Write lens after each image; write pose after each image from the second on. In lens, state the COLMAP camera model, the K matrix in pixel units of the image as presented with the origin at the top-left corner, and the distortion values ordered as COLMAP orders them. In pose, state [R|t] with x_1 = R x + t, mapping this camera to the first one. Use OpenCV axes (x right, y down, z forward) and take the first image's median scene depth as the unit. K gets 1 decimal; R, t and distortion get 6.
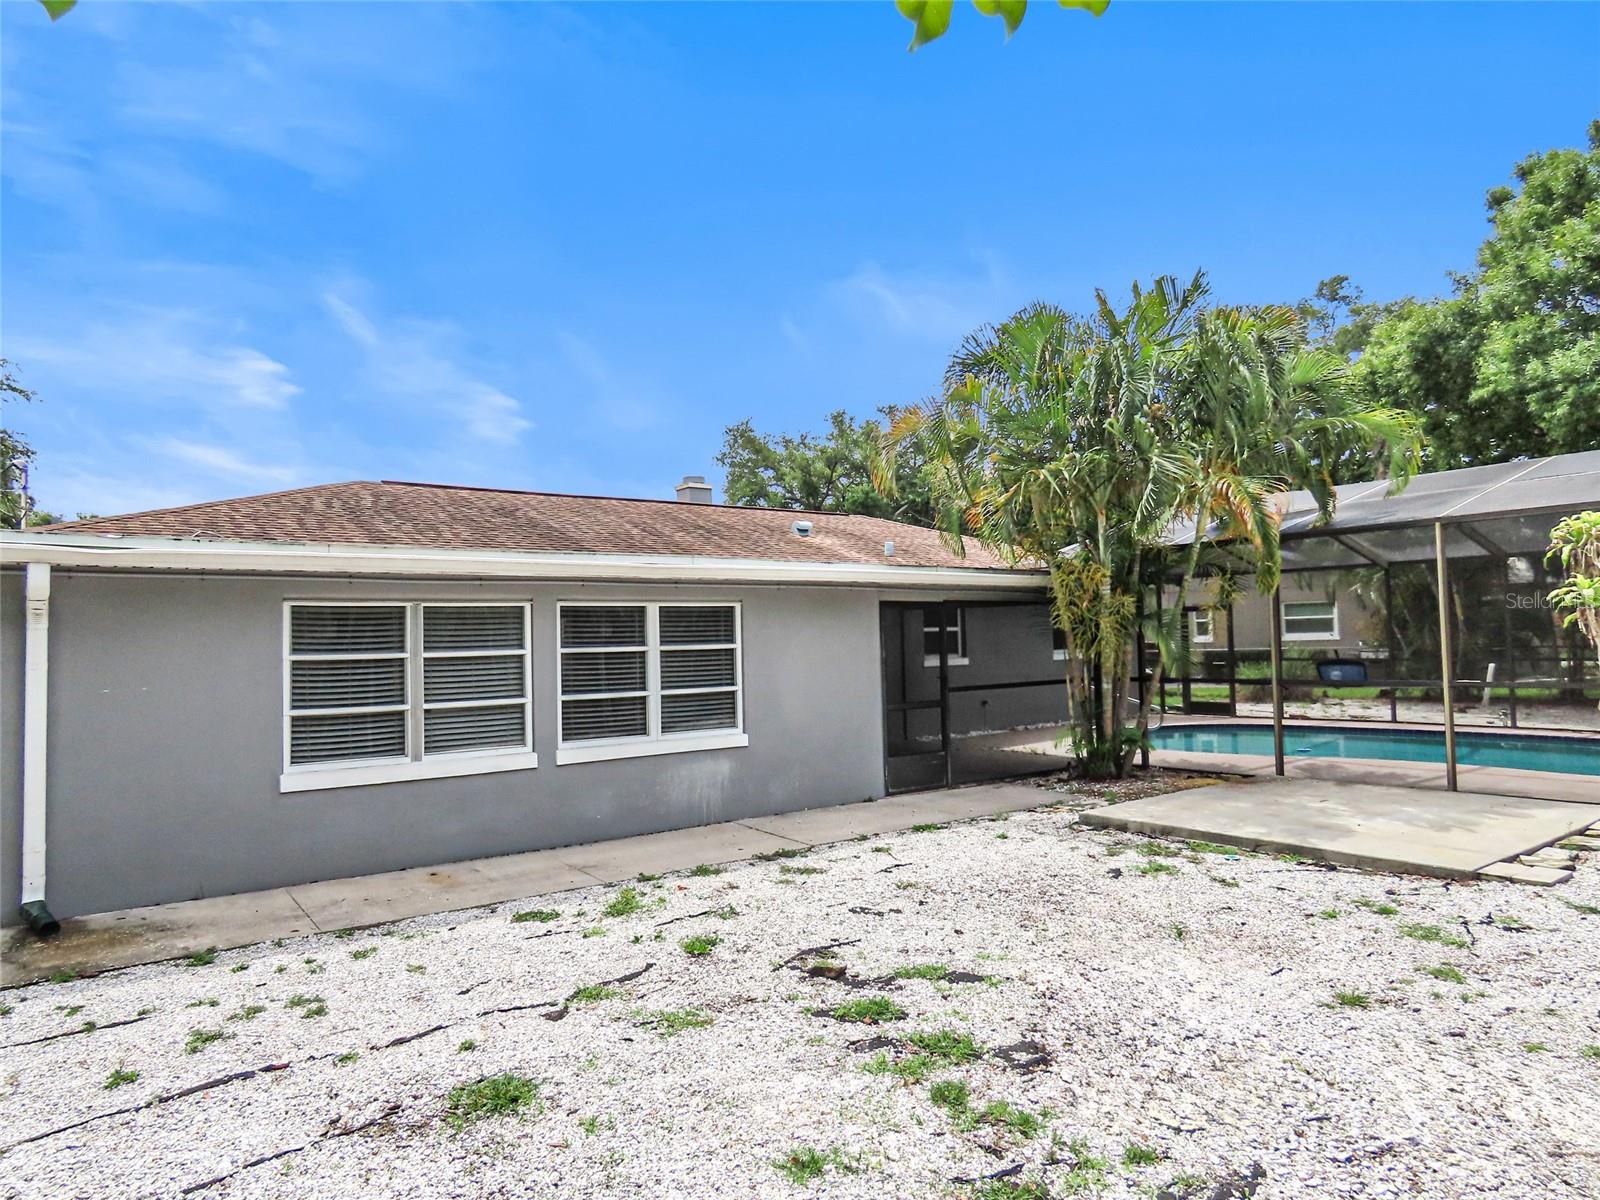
lens RADIAL K [[1003.0, 0, 803.8], [0, 1003.0, 603.7], [0, 0, 1]] dist [-0.003640, -0.004608]
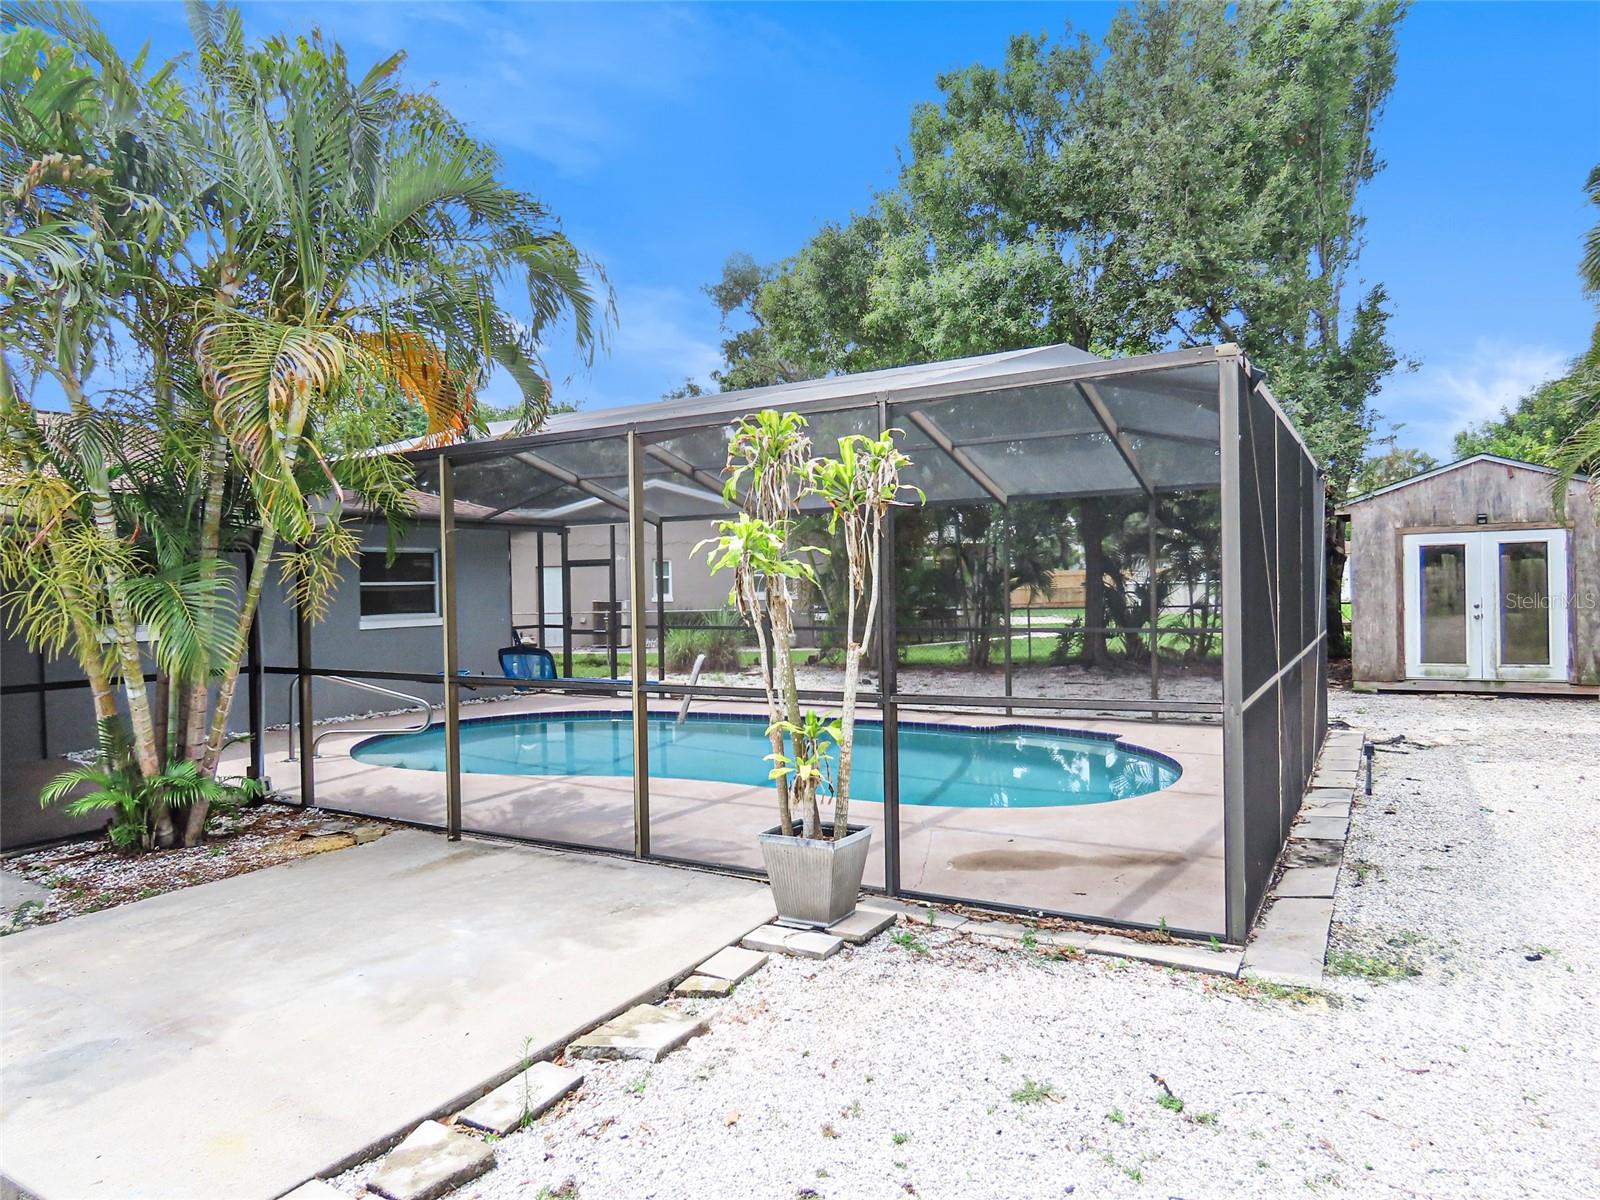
lens RADIAL K [[1003.0, 0, 803.8], [0, 1003.0, 603.7], [0, 0, 1]] dist [-0.003640, -0.004608]
pose [[0.922866, 0.006183, 0.385071, 0.303886], [-0.021294, 0.999161, 0.034990, 0.002953], [-0.384532, -0.040491, 0.922223, 0.235743]]
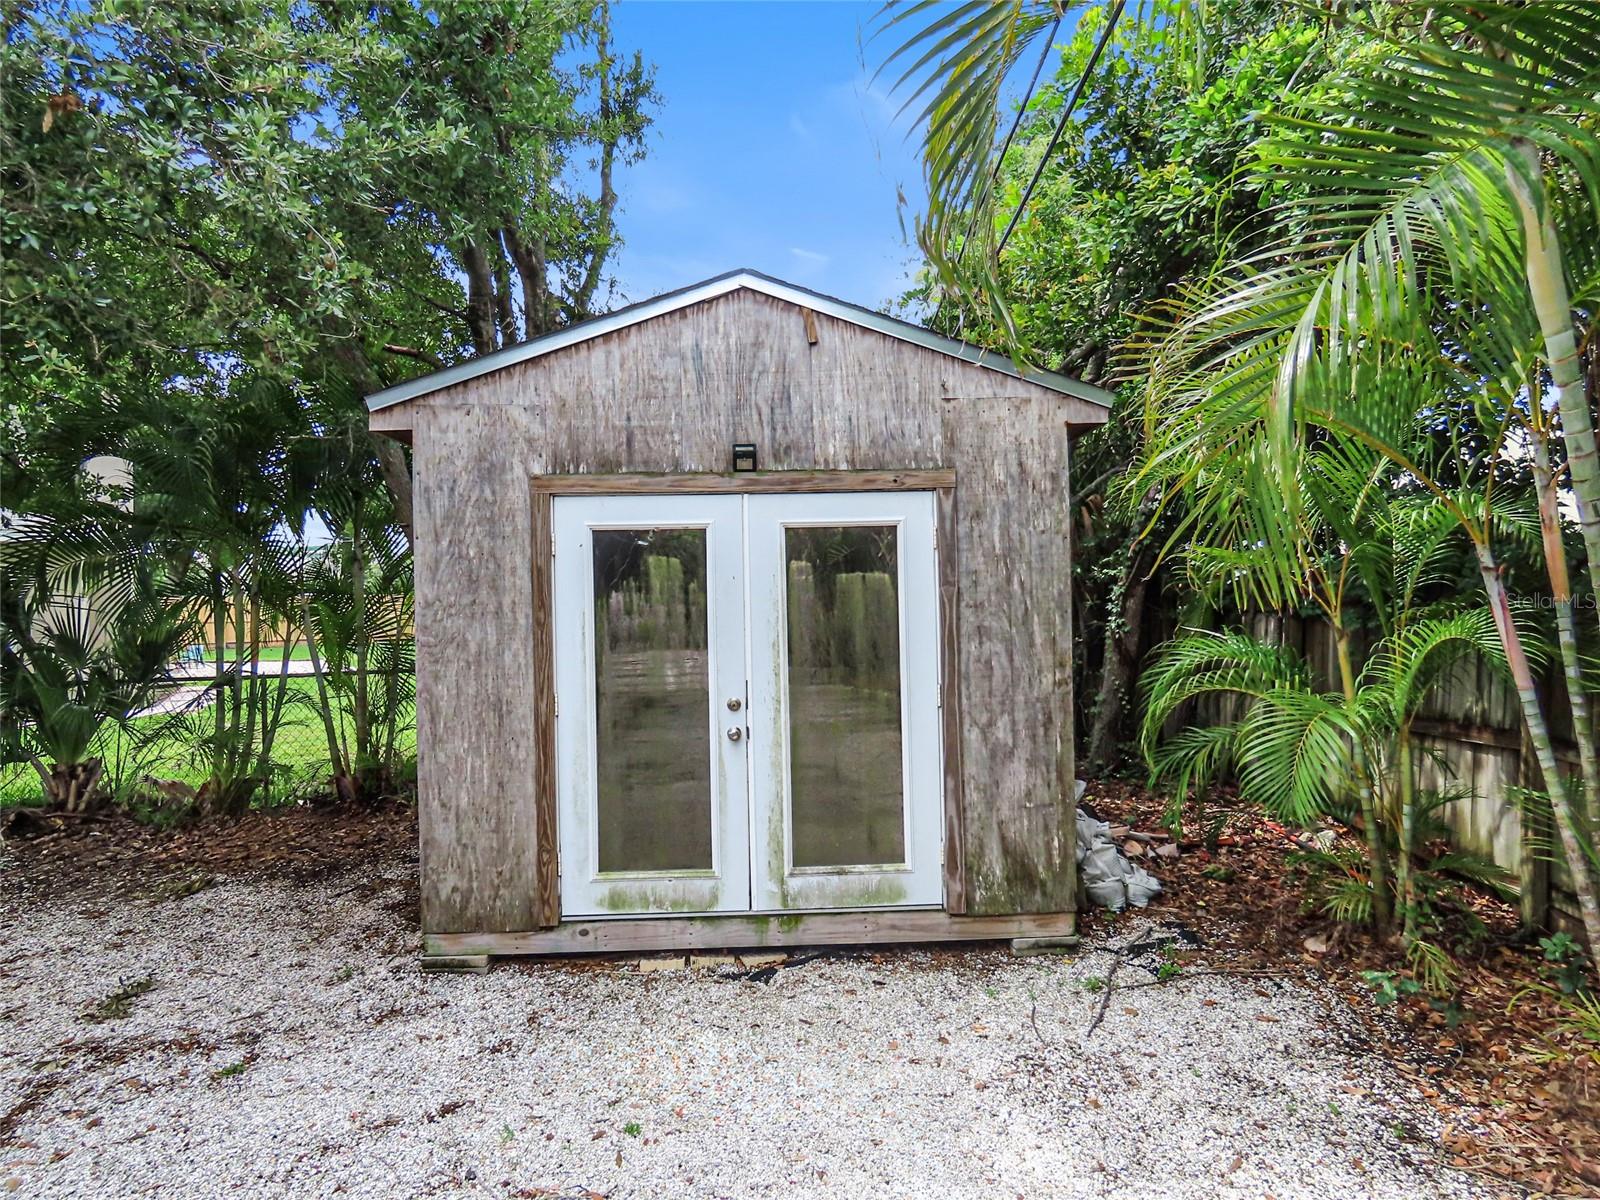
lens RADIAL K [[1003.0, 0, 803.8], [0, 1003.0, 603.7], [0, 0, 1]] dist [-0.003640, -0.004608]
pose [[0.584604, 0.009722, 0.811260, 0.592936], [-0.029137, 0.999535, 0.009018, -0.003507], [-0.810795, -0.028910, 0.584616, 0.408478]]
